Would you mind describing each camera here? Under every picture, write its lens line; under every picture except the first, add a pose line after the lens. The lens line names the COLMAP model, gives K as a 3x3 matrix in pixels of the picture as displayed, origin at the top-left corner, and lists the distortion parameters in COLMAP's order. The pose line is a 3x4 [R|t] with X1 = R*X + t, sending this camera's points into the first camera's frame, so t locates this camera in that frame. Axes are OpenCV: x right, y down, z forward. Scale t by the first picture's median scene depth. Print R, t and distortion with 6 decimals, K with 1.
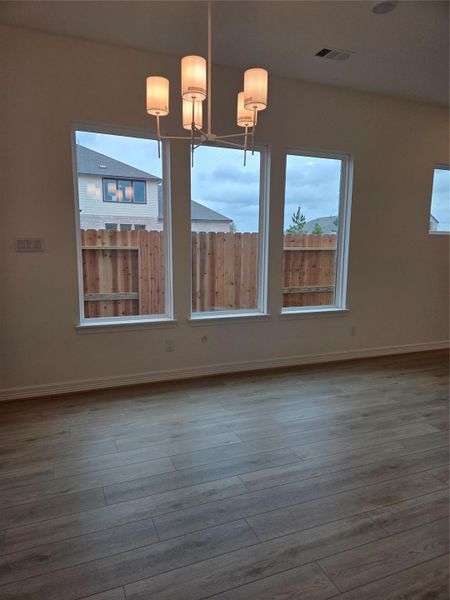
lens RADIAL K [[402.9, 0, 220.6], [0, 402.9, 299.9], [0, 0, 1]] dist [0.077887, -0.075484]
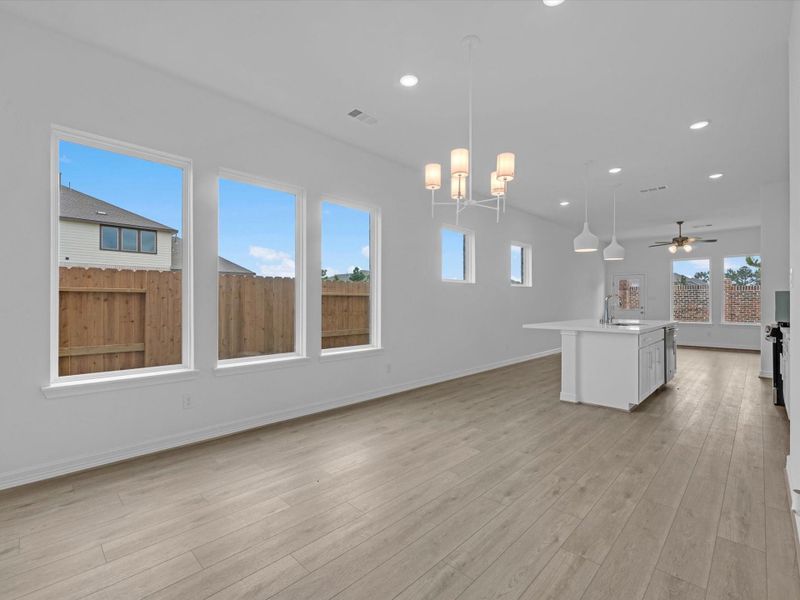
lens RADIAL K [[365.8, 0, 405.6], [0, 365.8, 300.3], [0, 0, 1]] dist [0.001120, 0.000250]
pose [[0.913024, -0.001771, 0.407903, -0.027917], [0.054992, 0.991396, -0.118785, 0.021434], [-0.404183, 0.130885, 0.905265, 0.120543]]
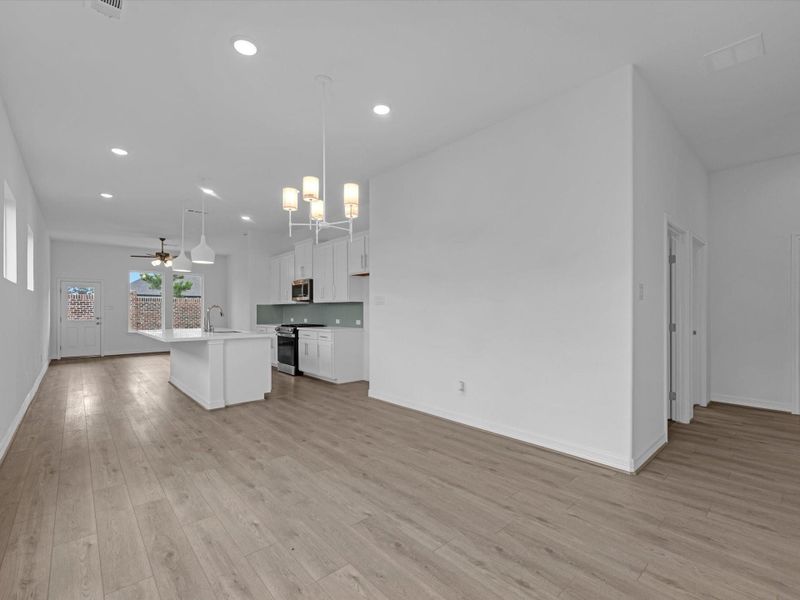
lens RADIAL K [[366.9, 0, 399.9], [0, 366.9, 312.1], [0, 0, 1]] dist [-0.000935, -0.000114]
pose [[-0.333046, -0.005538, 0.942894, -0.403248], [0.120223, 0.991572, 0.048289, -0.066346], [-0.935215, 0.129440, -0.329574, 0.773662]]
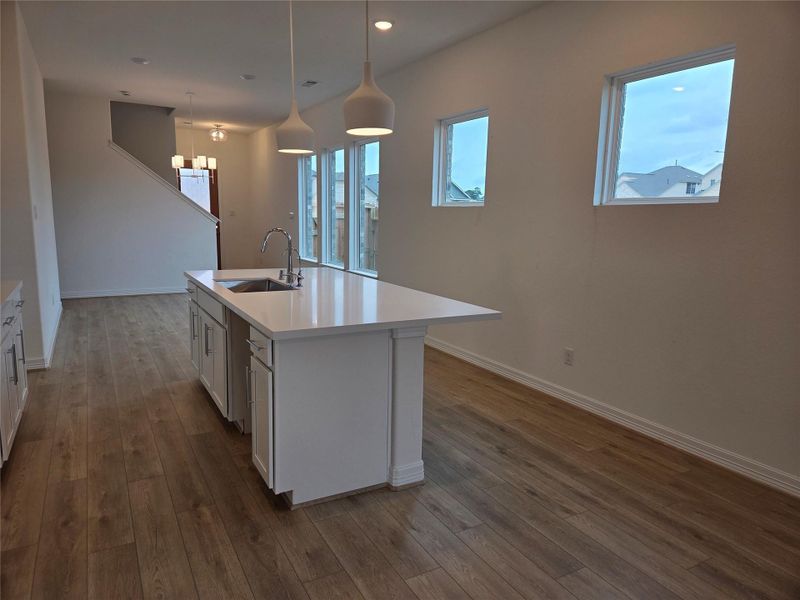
lens RADIAL K [[537.2, 0, 398.6], [0, 537.2, 295.1], [0, 0, 1]] dist [0.077887, -0.075484]
pose [[0.128965, 0.147344, -0.980641, 2.161318], [-0.145560, 0.981001, 0.128255, -0.148479], [0.980908, 0.126201, 0.147962, 1.055710]]
